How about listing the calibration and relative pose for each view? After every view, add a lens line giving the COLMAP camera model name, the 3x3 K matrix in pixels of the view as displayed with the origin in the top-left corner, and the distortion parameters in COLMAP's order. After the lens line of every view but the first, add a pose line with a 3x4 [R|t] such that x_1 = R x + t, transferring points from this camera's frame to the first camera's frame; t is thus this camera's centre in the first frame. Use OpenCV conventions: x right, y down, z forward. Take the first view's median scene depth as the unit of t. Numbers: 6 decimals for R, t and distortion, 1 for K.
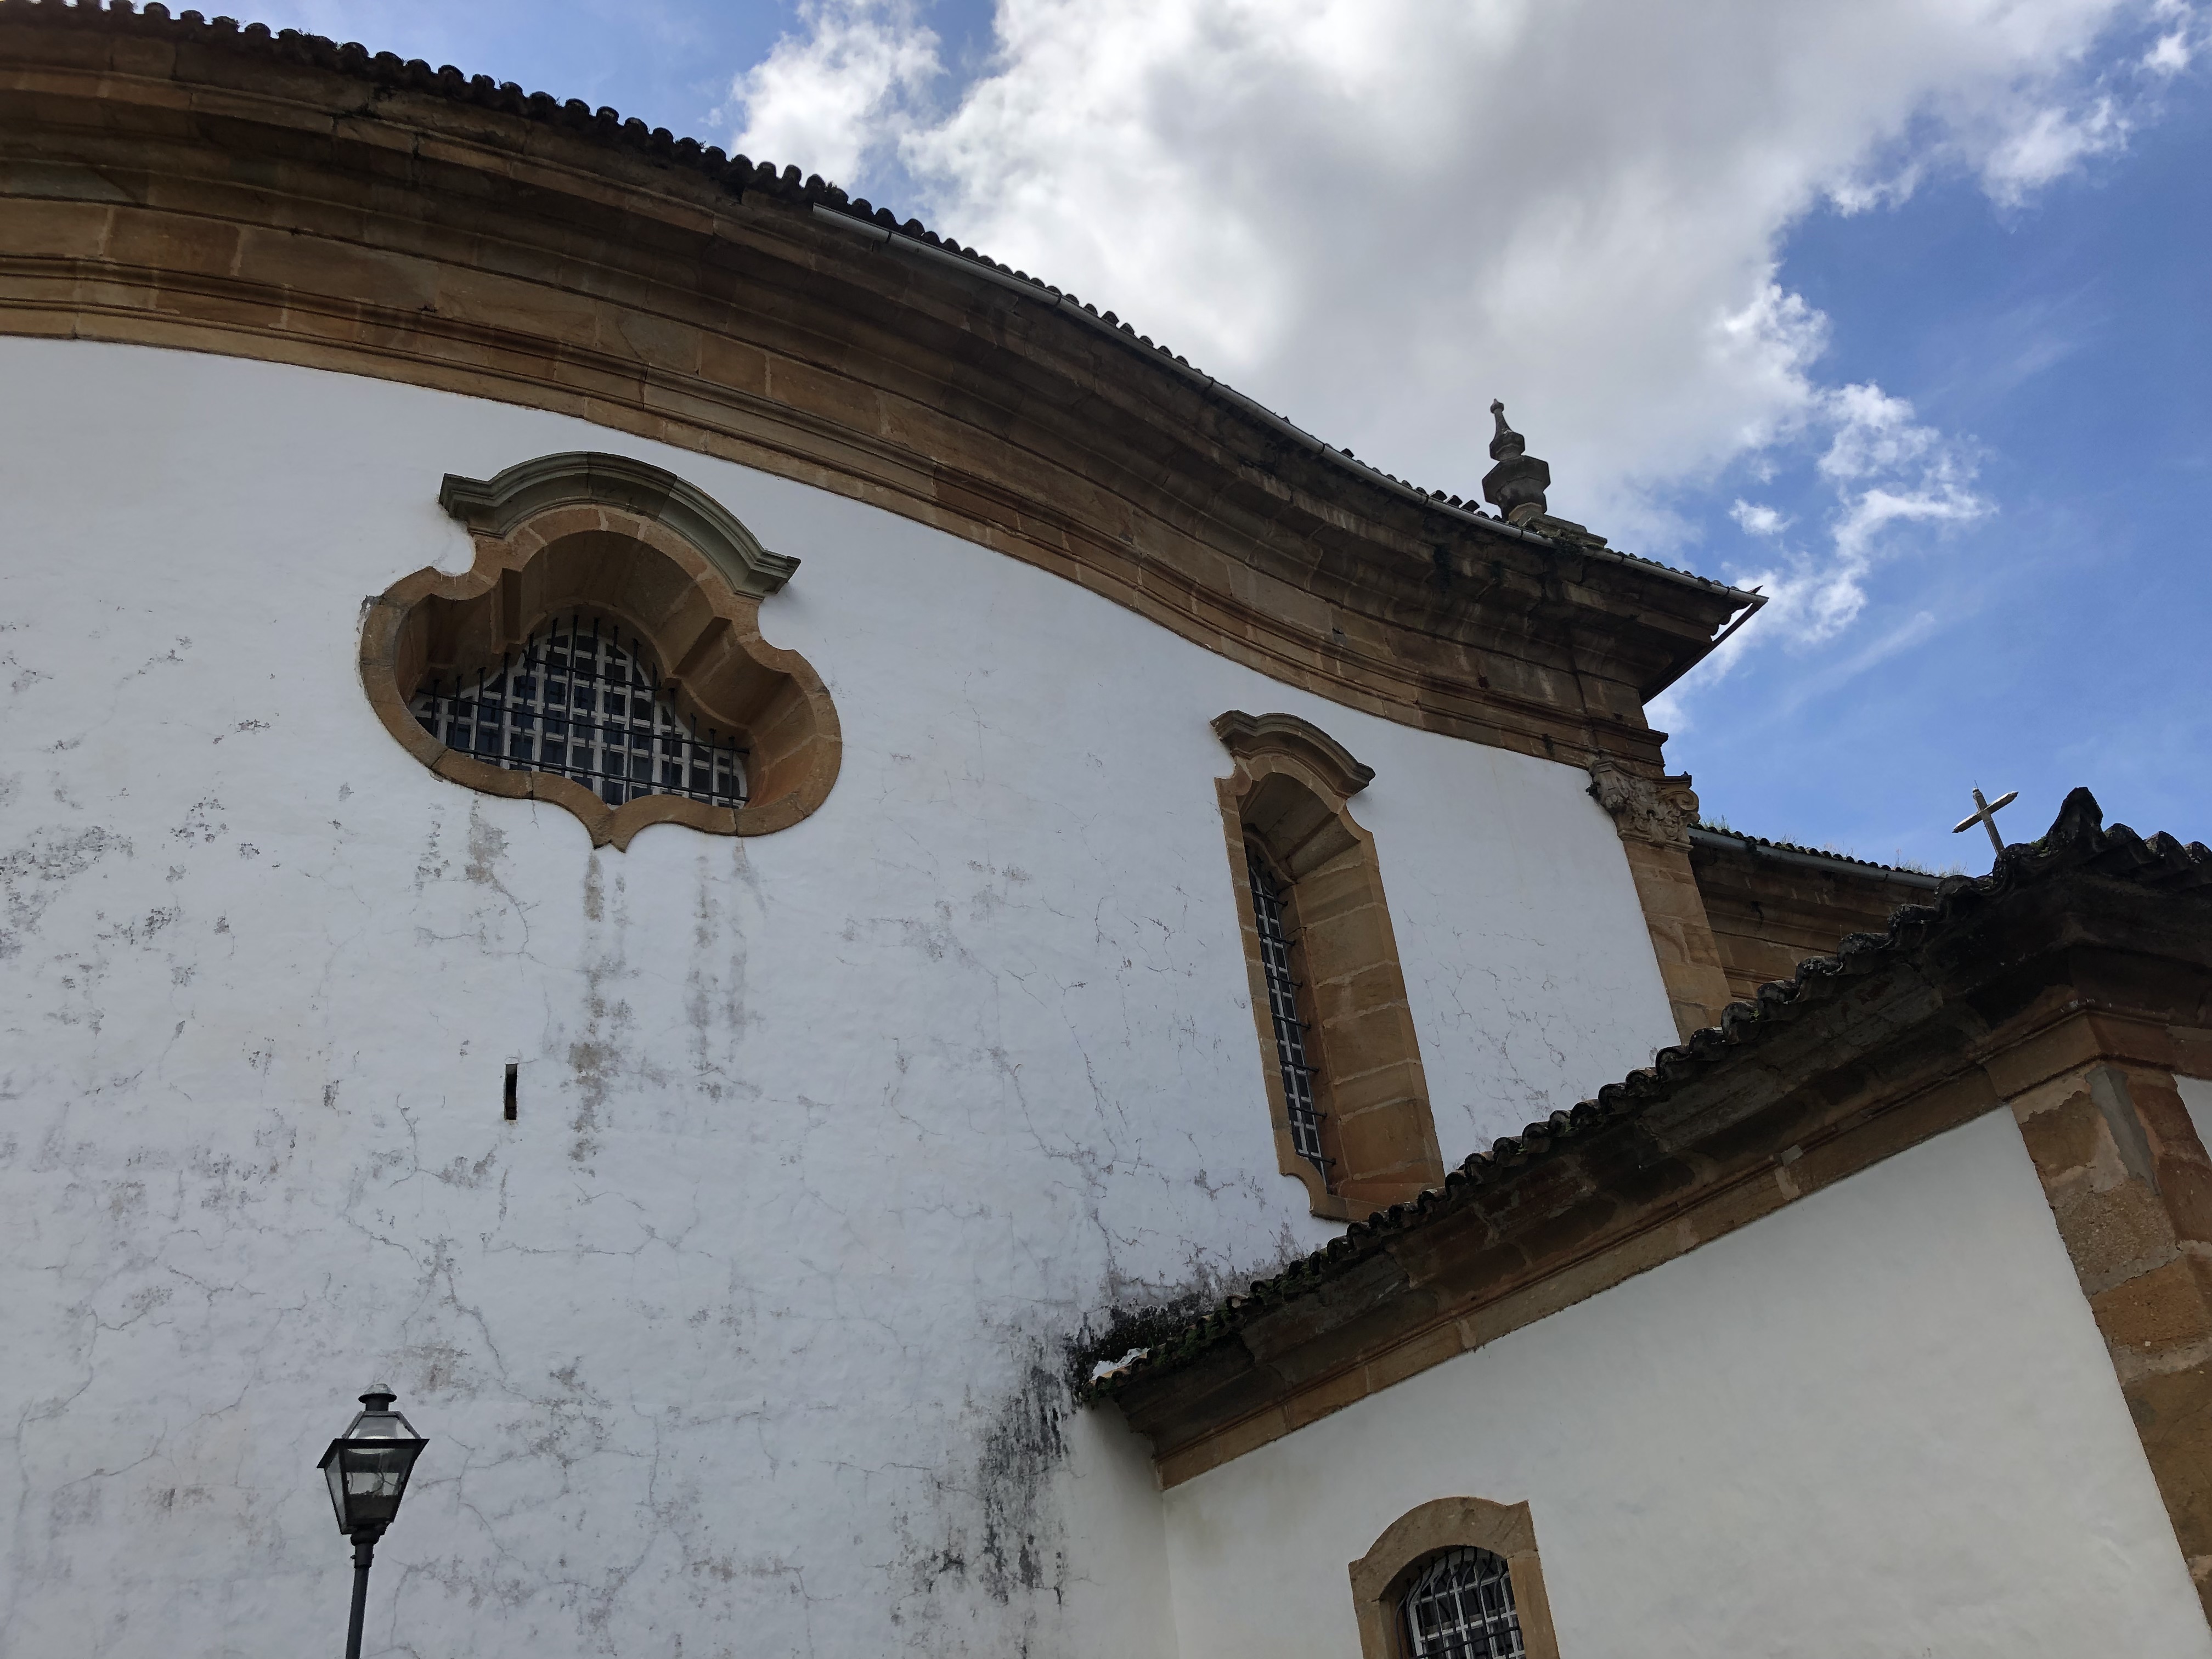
lens RADIAL K [[1816.7, 0, 1107.7], [0, 1816.7, 827.6], [0, 0, 1]] dist [0.006897, 0.001281]
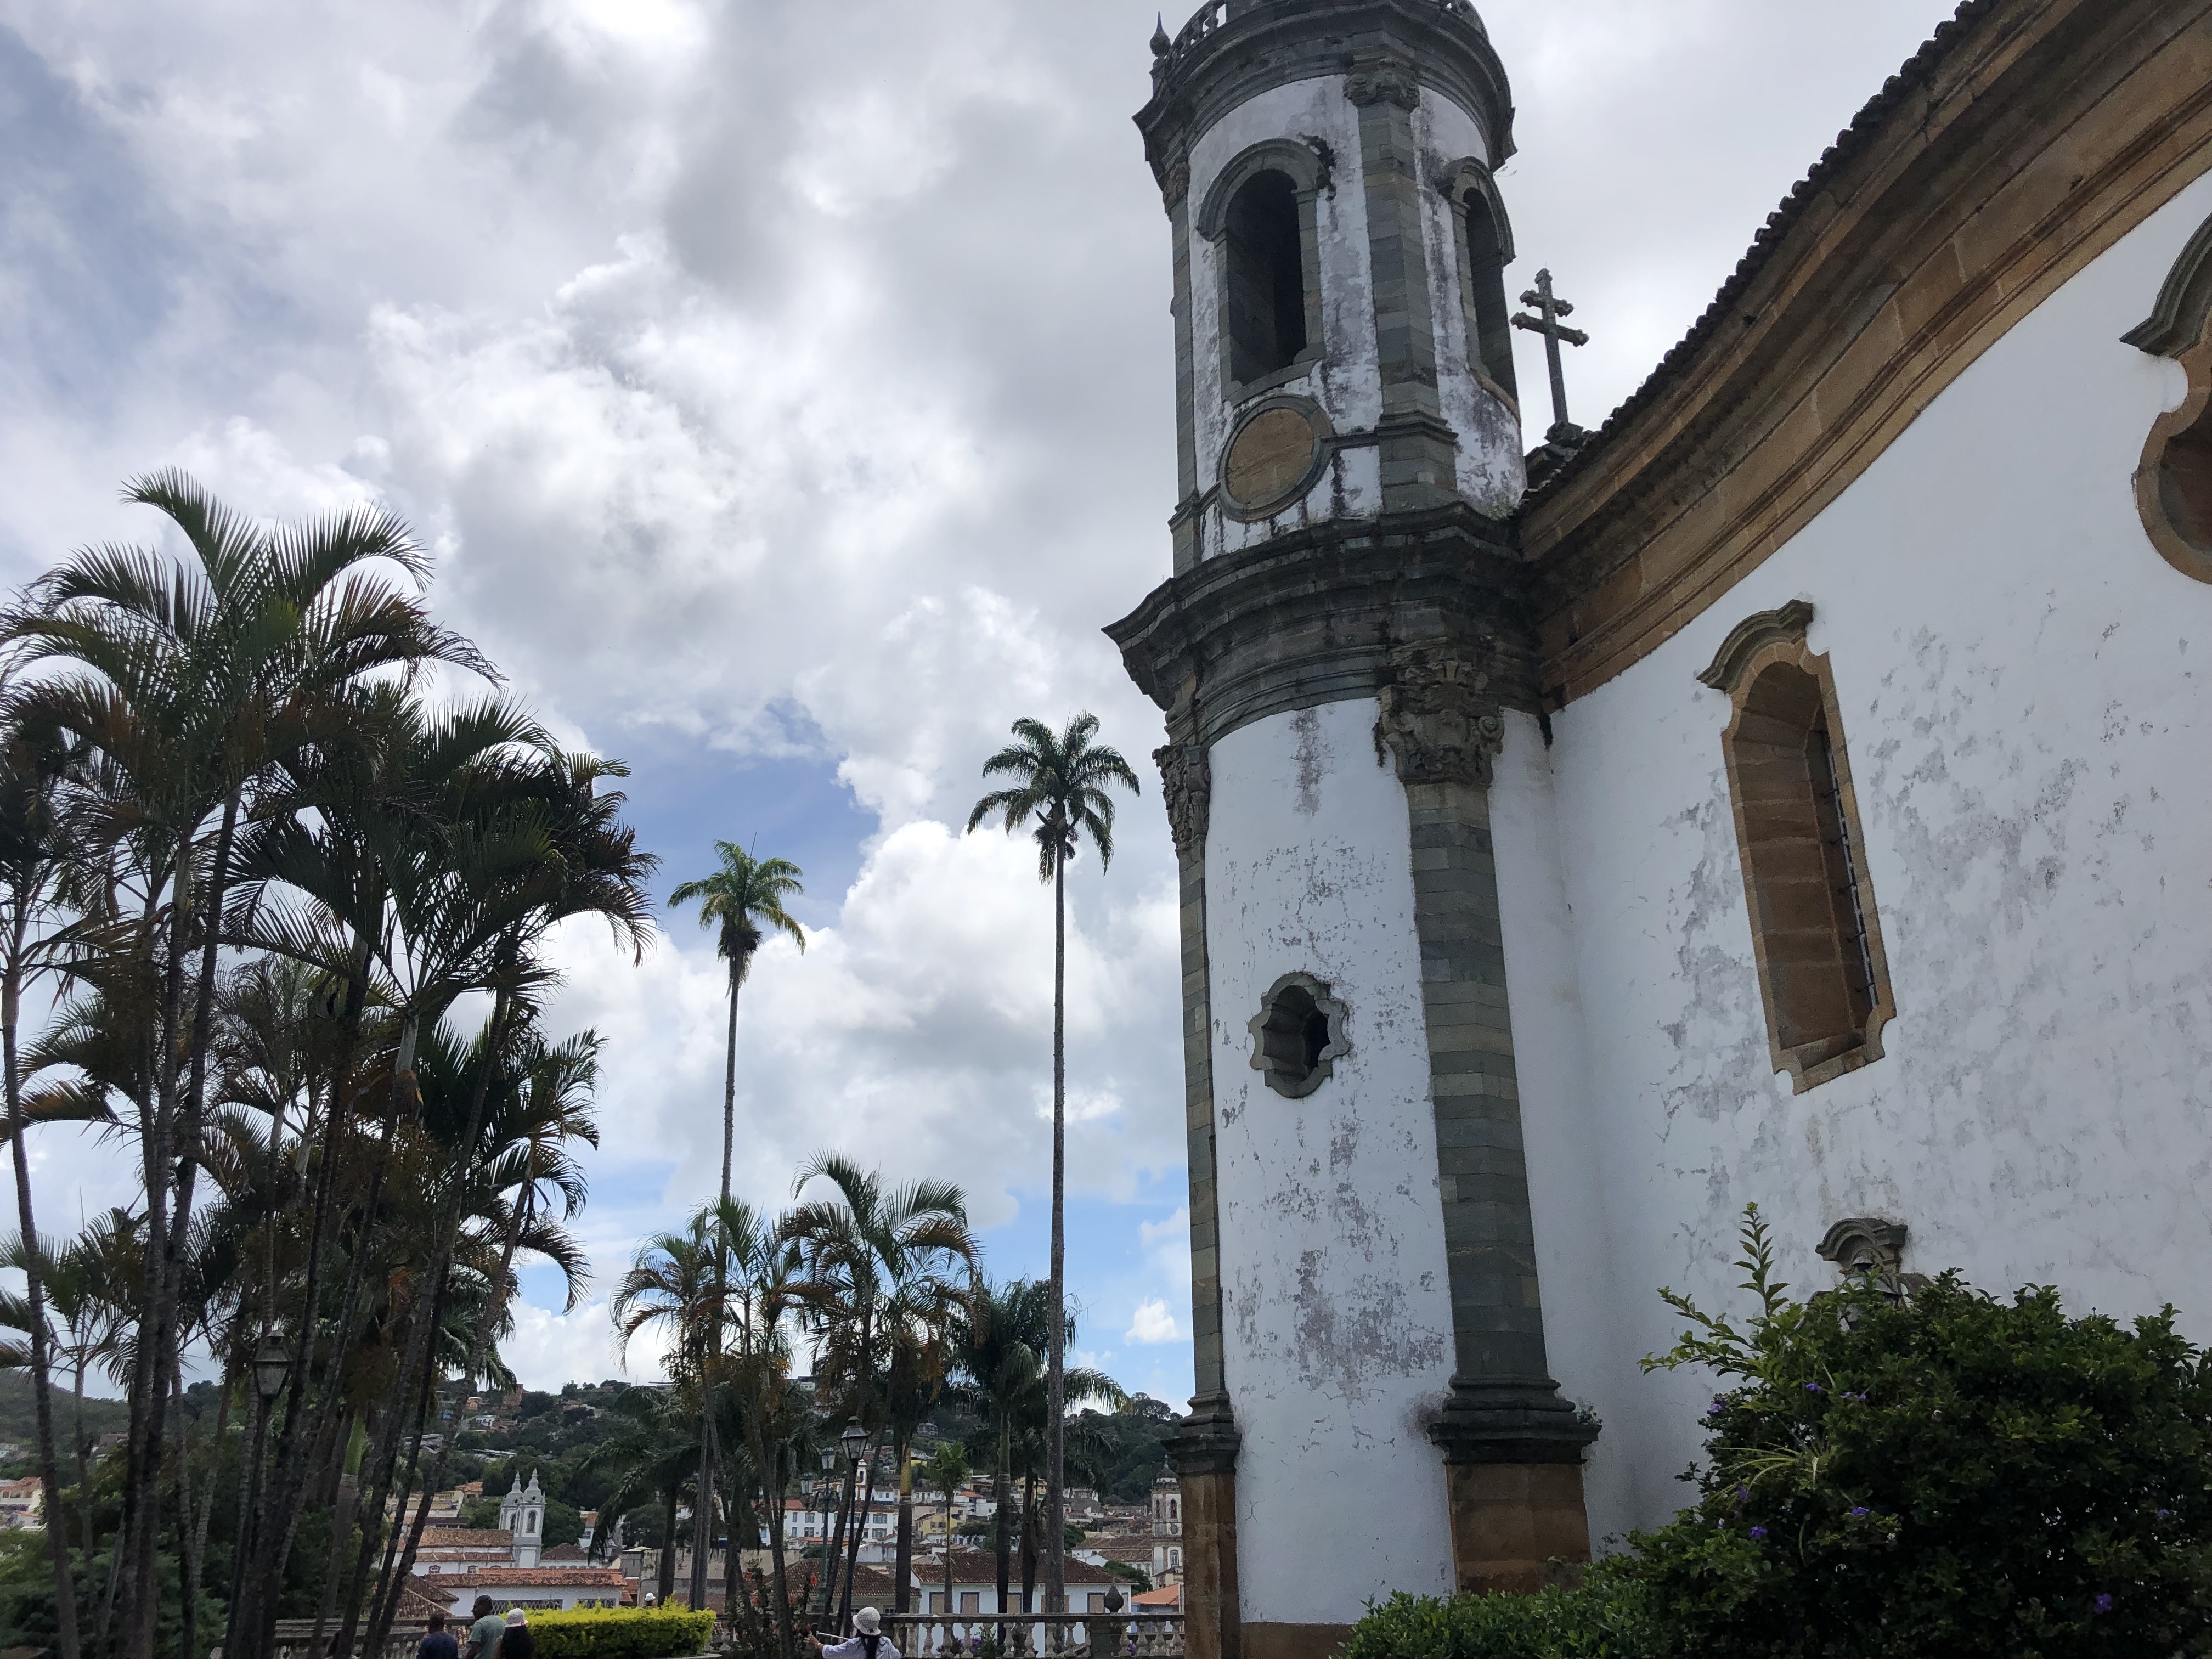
lens RADIAL K [[1816.7, 0, 1106.4], [0, 1816.7, 830.2], [0, 0, 1]] dist [0.006897, 0.001281]
pose [[-0.037998, -0.288419, -0.956750, 0.720681], [0.519175, 0.812378, -0.265516, 0.030035], [0.853823, -0.506810, 0.118871, 0.188344]]
